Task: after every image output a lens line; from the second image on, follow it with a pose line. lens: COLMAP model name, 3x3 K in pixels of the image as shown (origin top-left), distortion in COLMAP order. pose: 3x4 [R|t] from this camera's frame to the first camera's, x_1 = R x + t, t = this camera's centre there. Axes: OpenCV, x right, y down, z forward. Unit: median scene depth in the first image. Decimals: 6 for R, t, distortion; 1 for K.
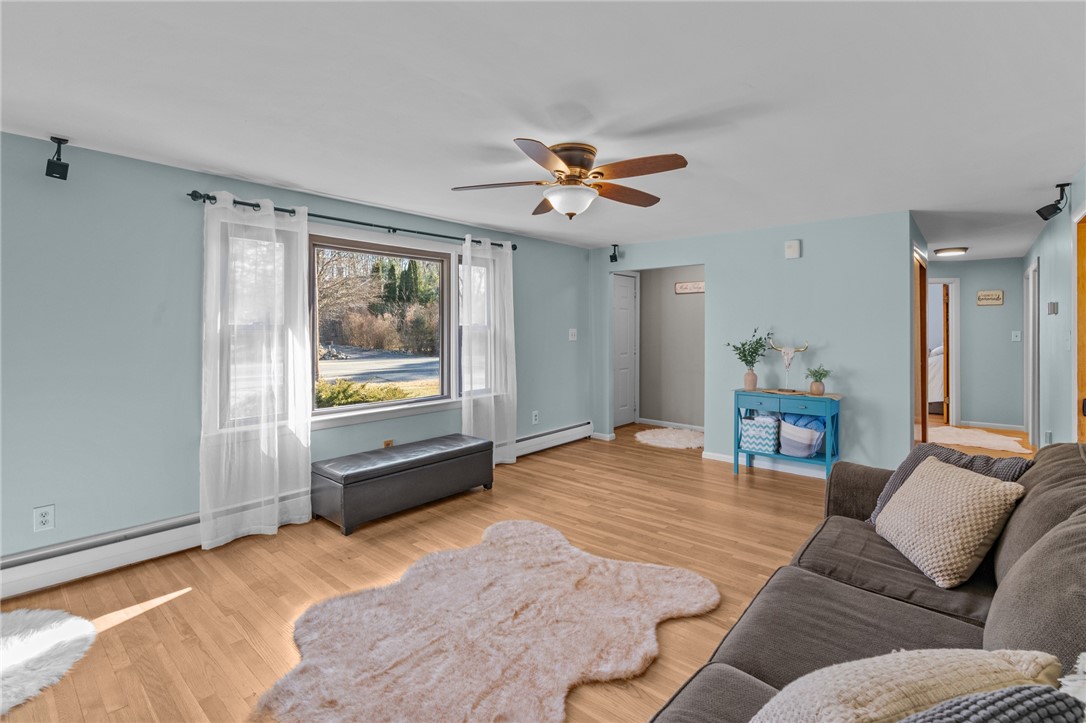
lens RADIAL K [[505.1, 0, 543.3], [0, 505.1, 322.3], [0, 0, 1]] dist [-0.002140, -0.000490]
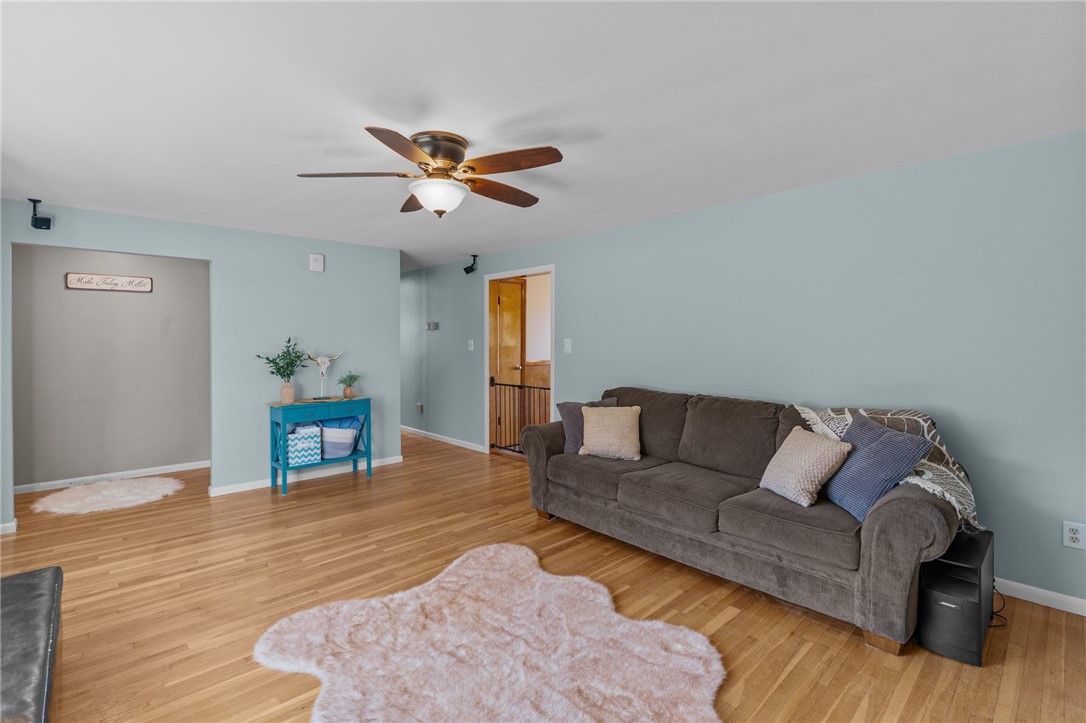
lens RADIAL K [[501.8, 0, 541.9], [0, 501.8, 339.6], [0, 0, 1]] dist [-0.002450, 0.001218]
pose [[0.105705, -0.001863, 0.994396, -0.651234], [-0.009445, 0.999951, 0.002878, 0.008520], [-0.994353, -0.009697, 0.105682, 0.573274]]
